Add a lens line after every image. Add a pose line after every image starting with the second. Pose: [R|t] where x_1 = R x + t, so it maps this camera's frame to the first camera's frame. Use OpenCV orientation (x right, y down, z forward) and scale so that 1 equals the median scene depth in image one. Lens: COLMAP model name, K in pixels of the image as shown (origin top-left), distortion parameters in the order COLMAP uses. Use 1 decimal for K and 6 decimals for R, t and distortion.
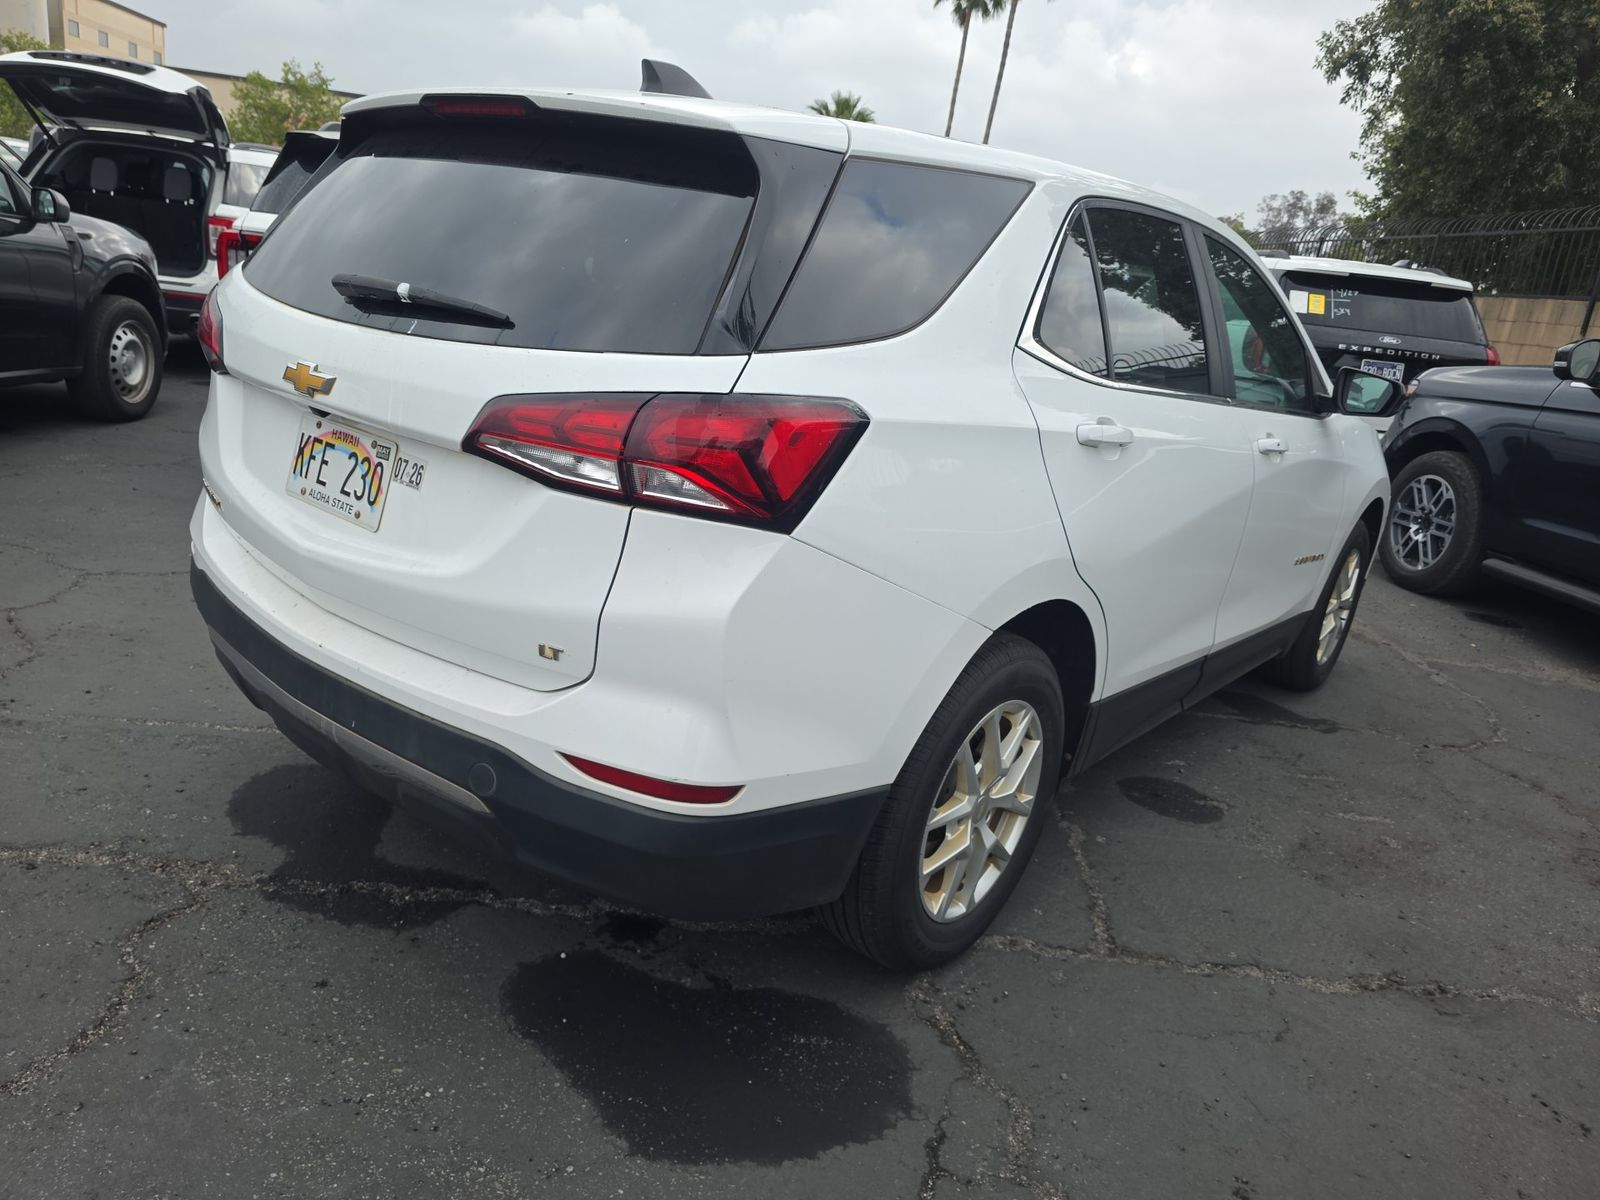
lens RADIAL K [[1069.7, 0, 783.0], [0, 1069.7, 624.6], [0, 0, 1]] dist [0.066352, -0.080214]
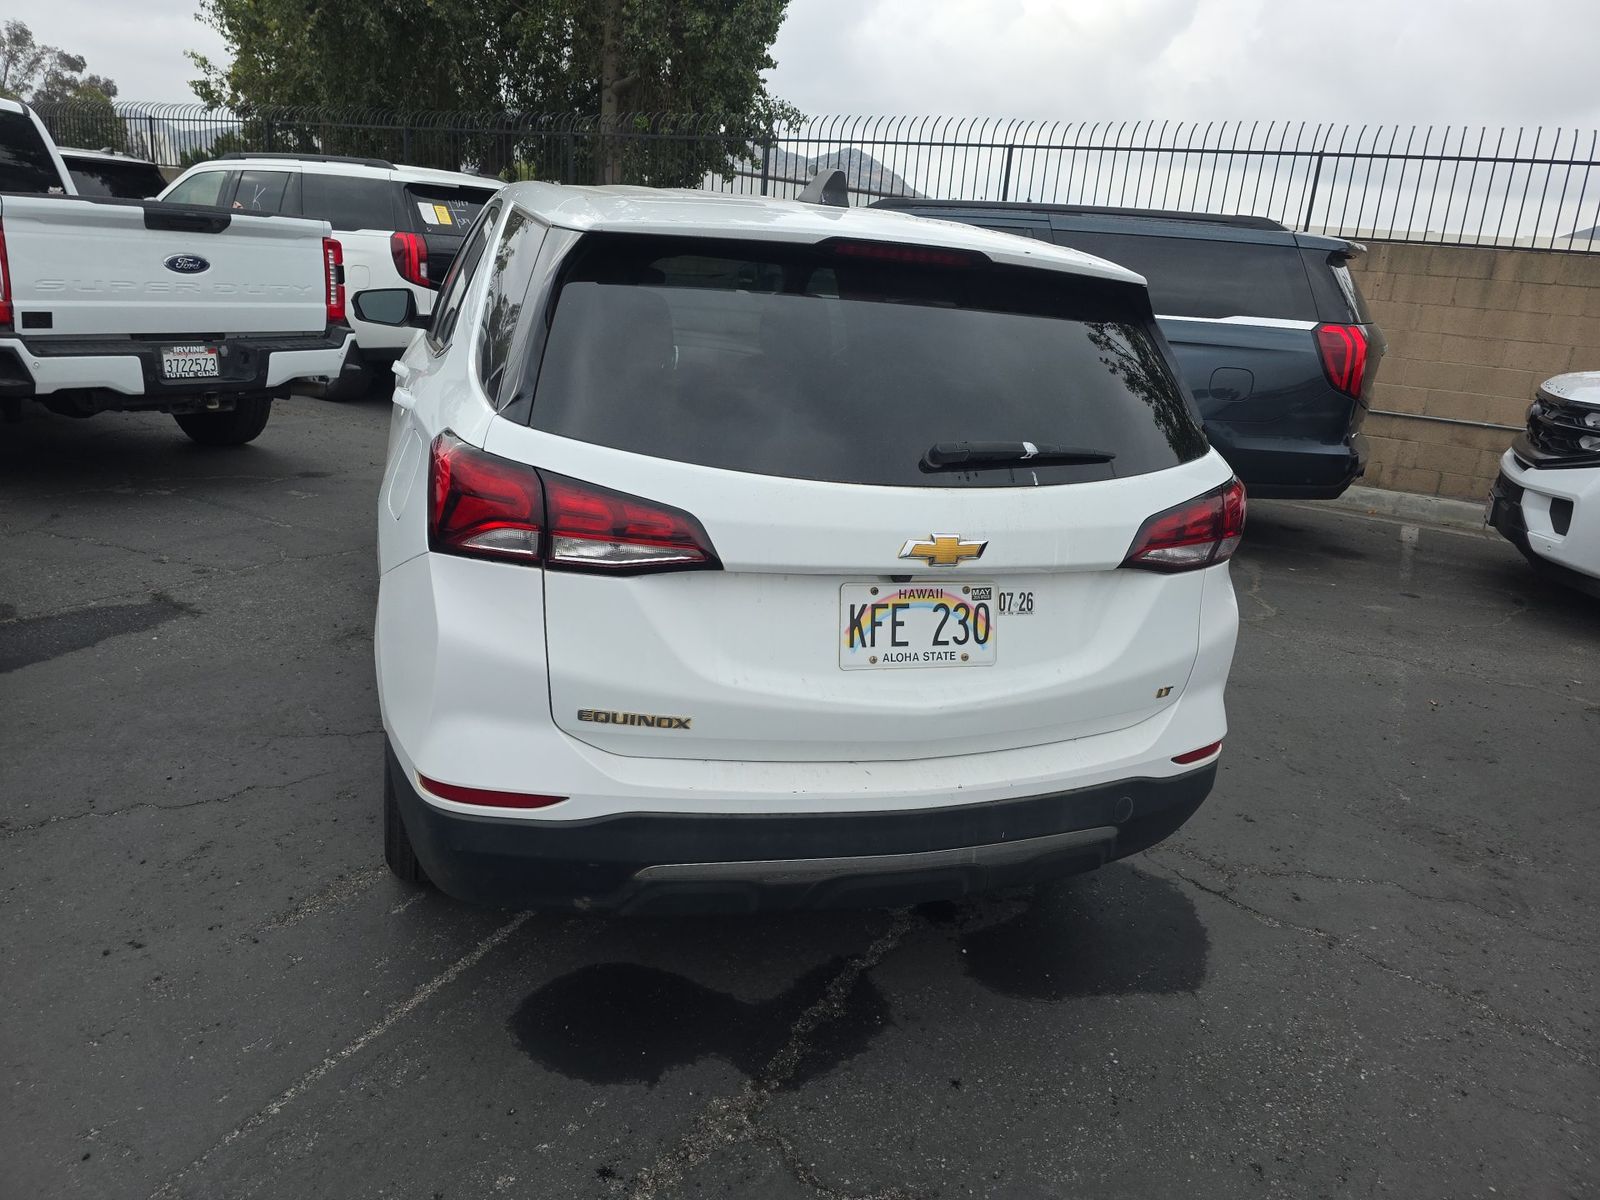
lens RADIAL K [[1055.6, 0, 800.0], [0, 1055.6, 600.0], [0, 0, 1]] dist [0.052355, -0.055836]
pose [[0.536430, -0.327117, 0.777970, -1.229609], [0.238637, 0.942999, 0.231961, -0.420713], [-0.809503, 0.061221, 0.583915, 0.502136]]
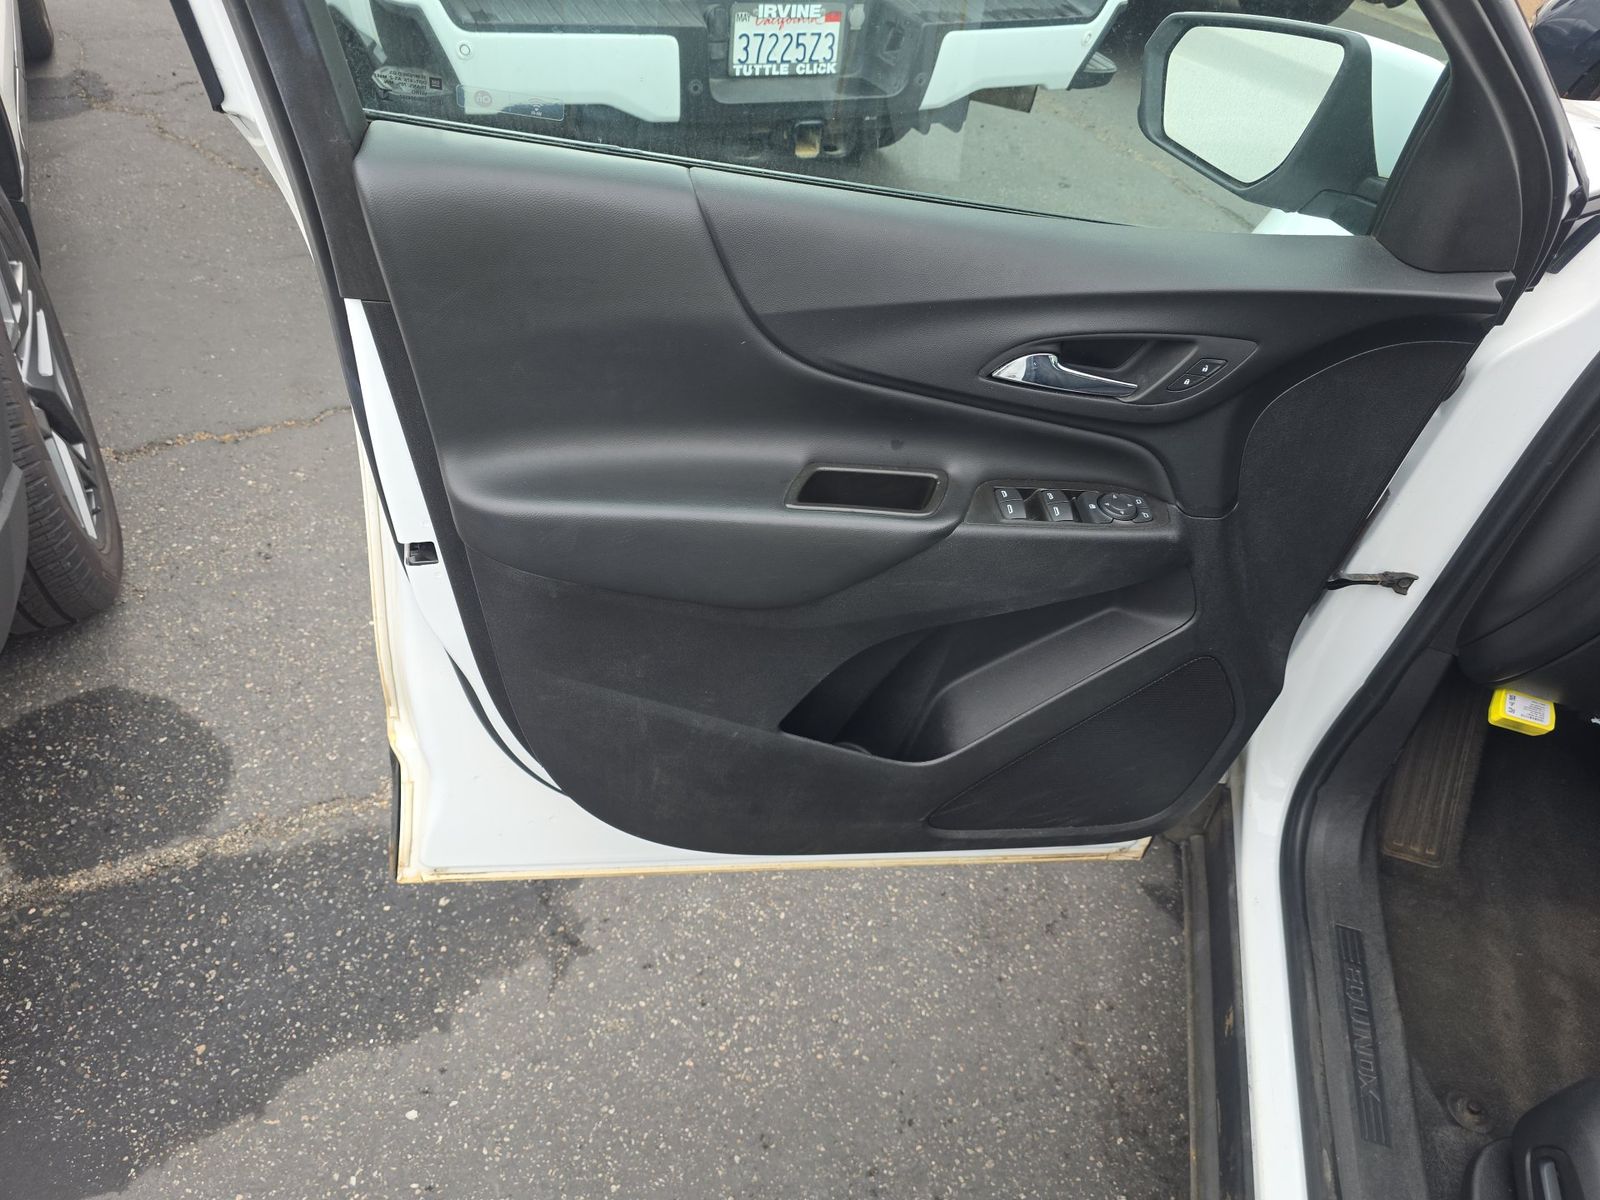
lens RADIAL K [[1069.7, 0, 783.0], [0, 1069.7, 624.6], [0, 0, 1]] dist [0.066352, -0.080214]
pose [[0.917124, -0.285396, 0.278267, -0.224421], [0.124872, 0.868681, 0.479375, -0.771672], [-0.378537, -0.404899, 0.832326, 2.100835]]
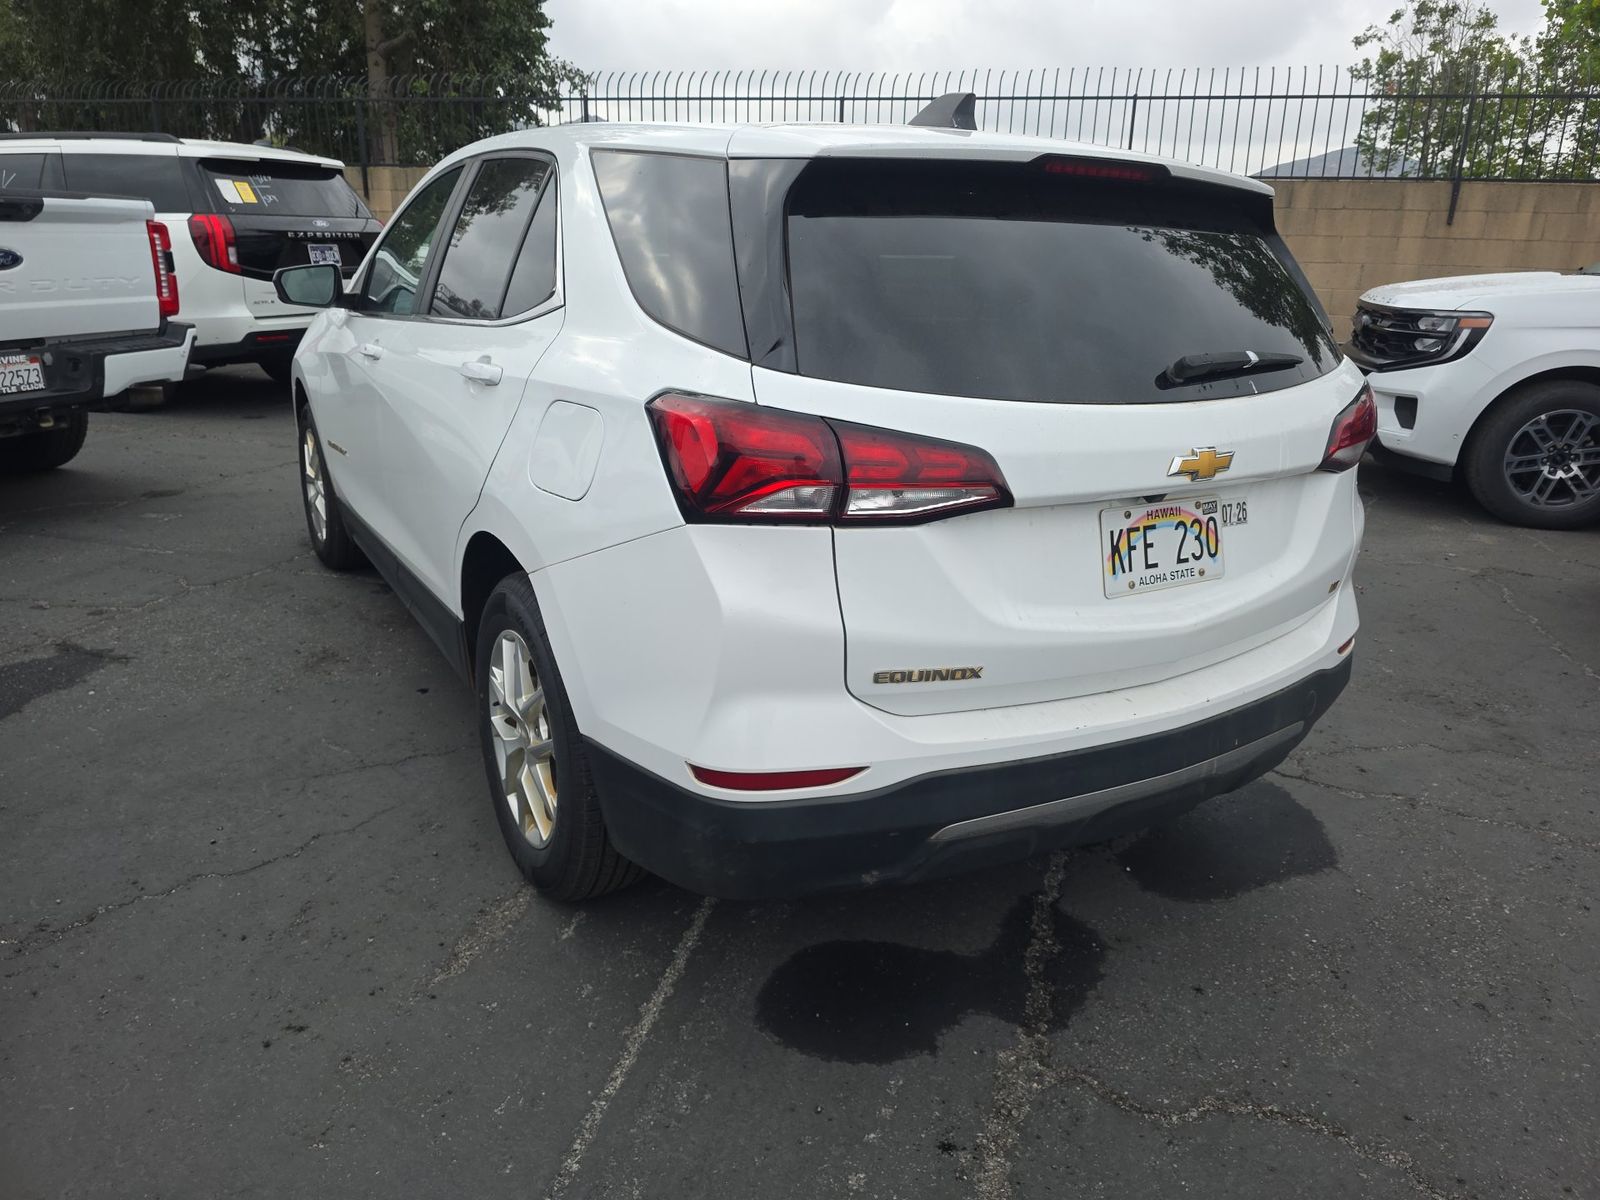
lens RADIAL K [[1053.7, 0, 829.3], [0, 1053.7, 600.1], [0, 0, 1]] dist [0.049411, -0.054650]
pose [[0.315702, -0.403669, 0.858711, -1.375097], [0.295471, 0.901820, 0.315305, -0.499571], [-0.901681, 0.154182, 0.403979, 0.881659]]
